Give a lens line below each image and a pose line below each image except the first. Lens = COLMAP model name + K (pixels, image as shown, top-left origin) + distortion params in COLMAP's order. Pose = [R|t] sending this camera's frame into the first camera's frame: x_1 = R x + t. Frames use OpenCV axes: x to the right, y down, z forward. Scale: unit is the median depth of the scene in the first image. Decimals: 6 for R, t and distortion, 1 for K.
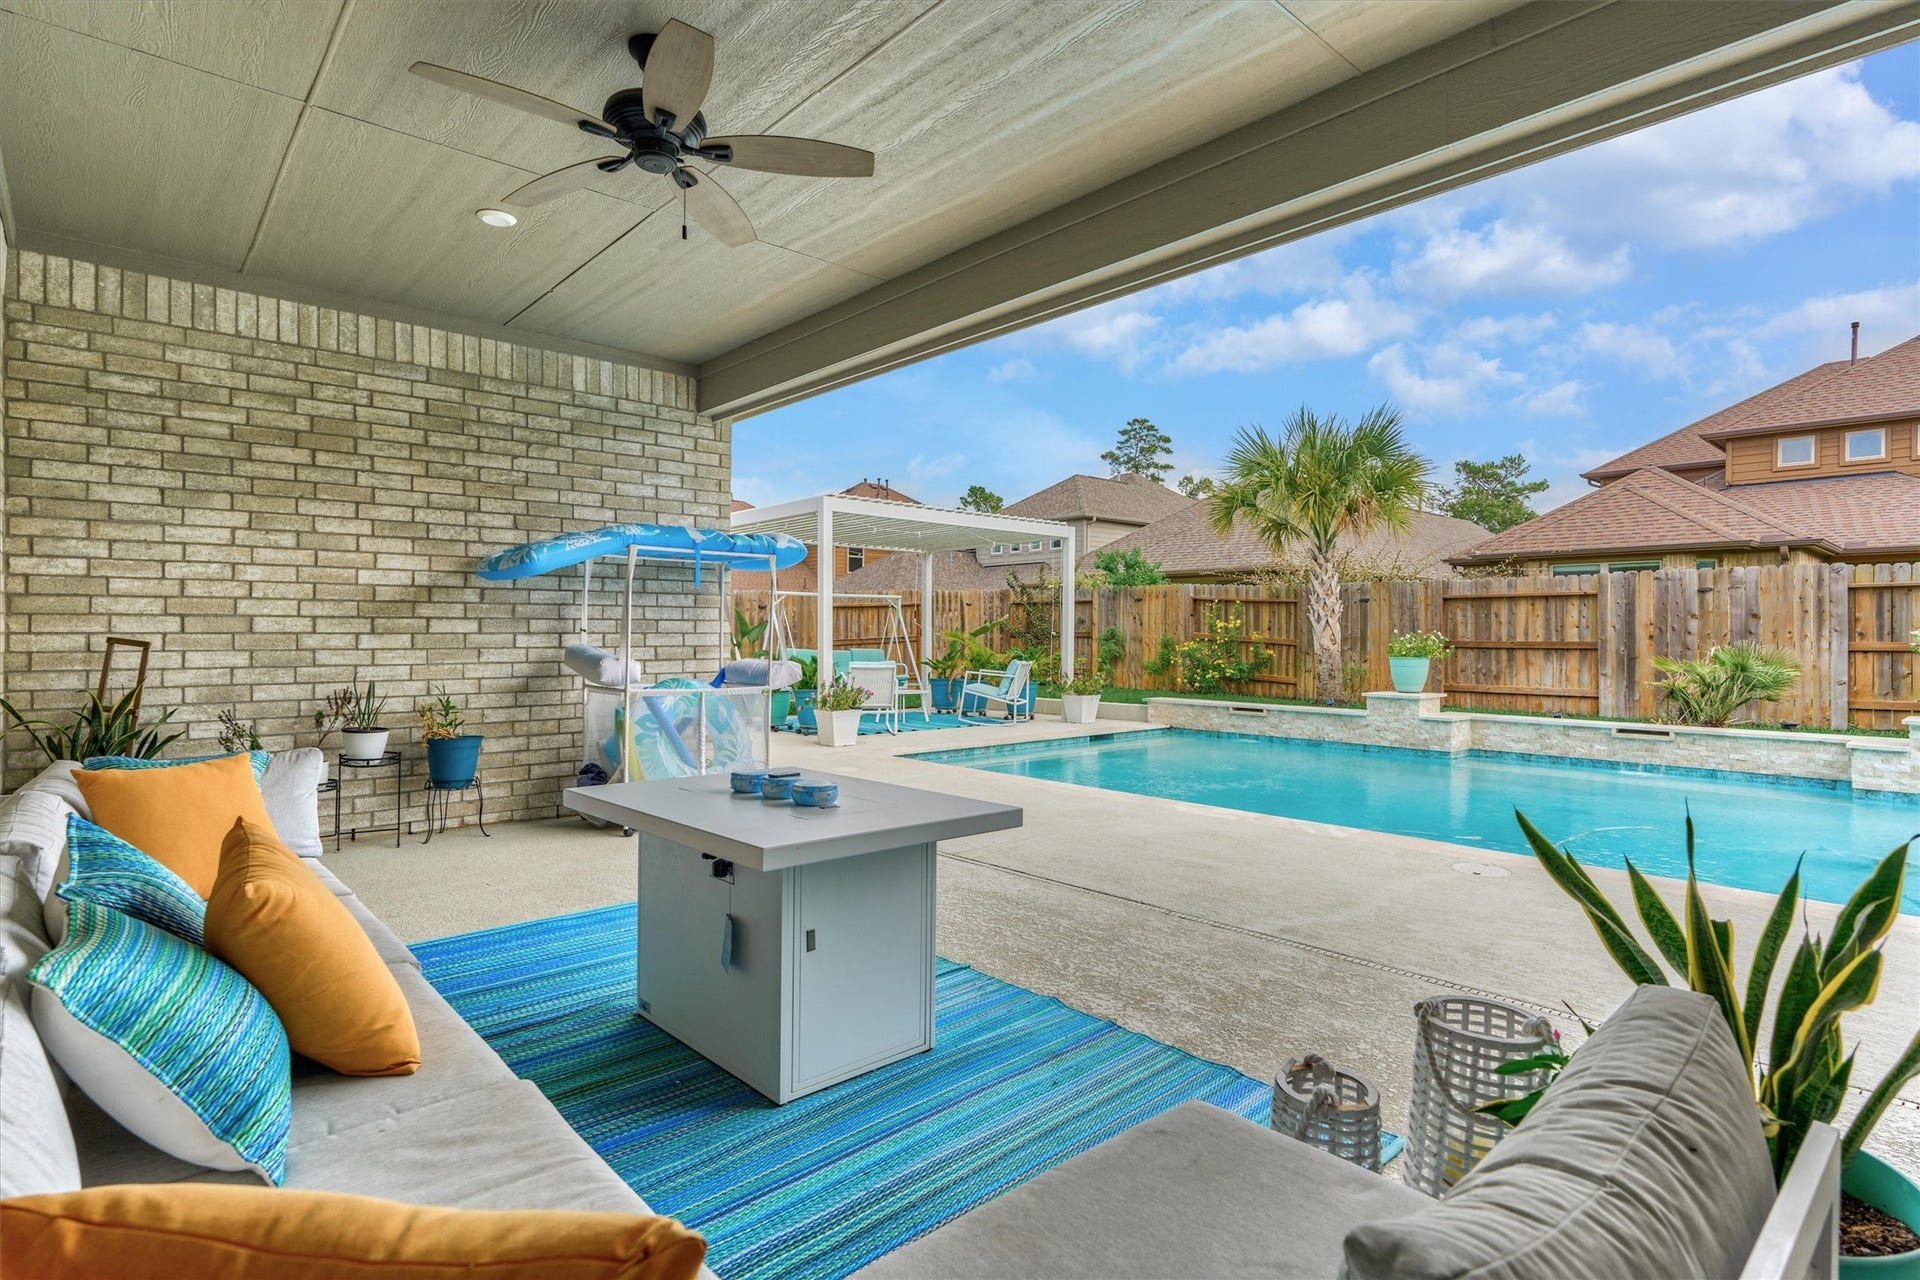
lens RADIAL K [[964.1, 0, 959.7], [0, 964.1, 640.1], [0, 0, 1]] dist [-0.000390, -0.000043]
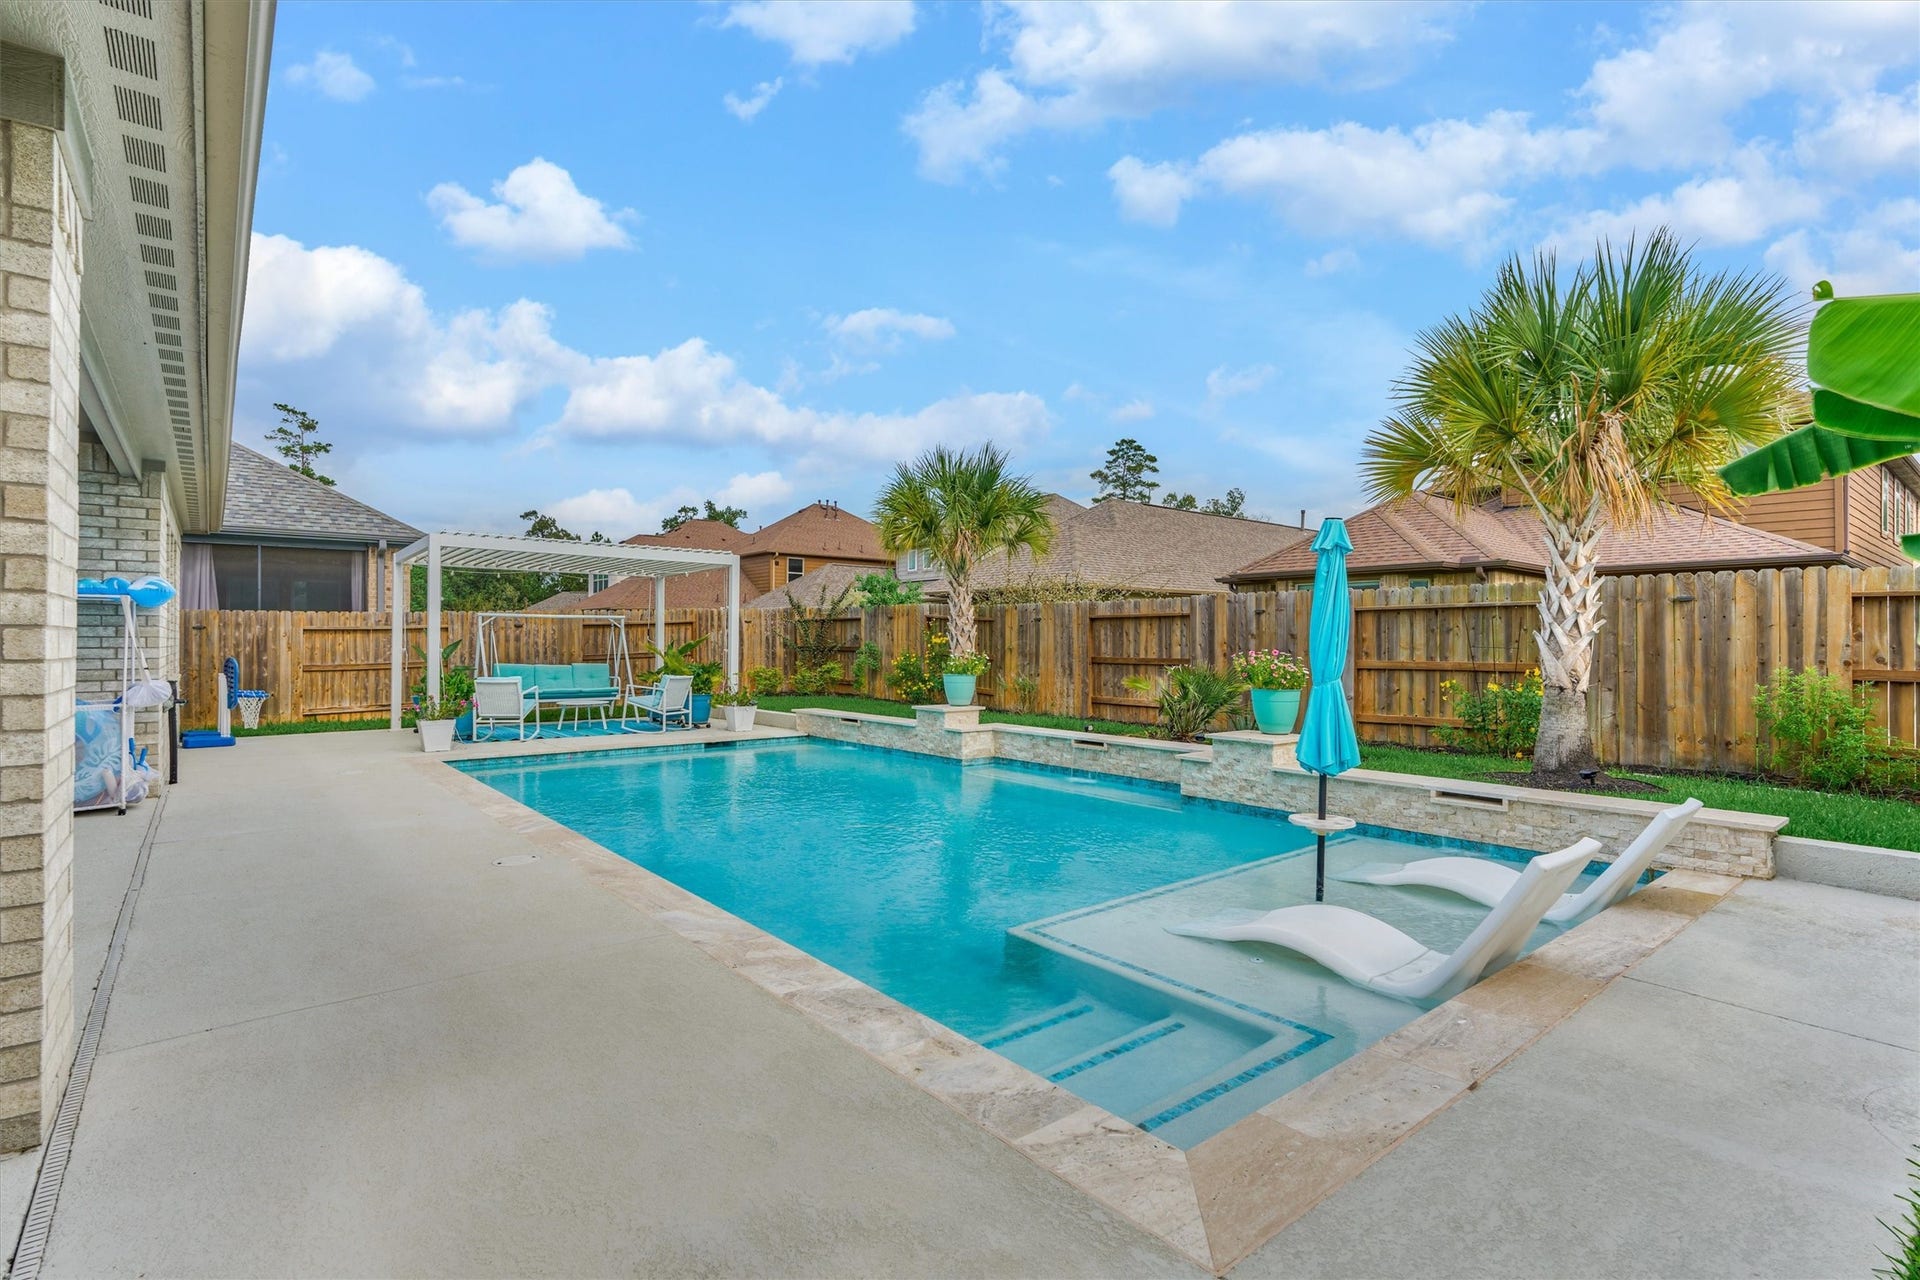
lens RADIAL K [[911.4, 0, 959.9], [0, 911.4, 641.6], [0, 0, 1]] dist [-0.001440, -0.000186]
pose [[0.999037, -0.000816, -0.043869, 0.429266], [0.000510, 0.999975, -0.006987, -0.010383], [0.043874, 0.006958, 0.999013, -0.043640]]
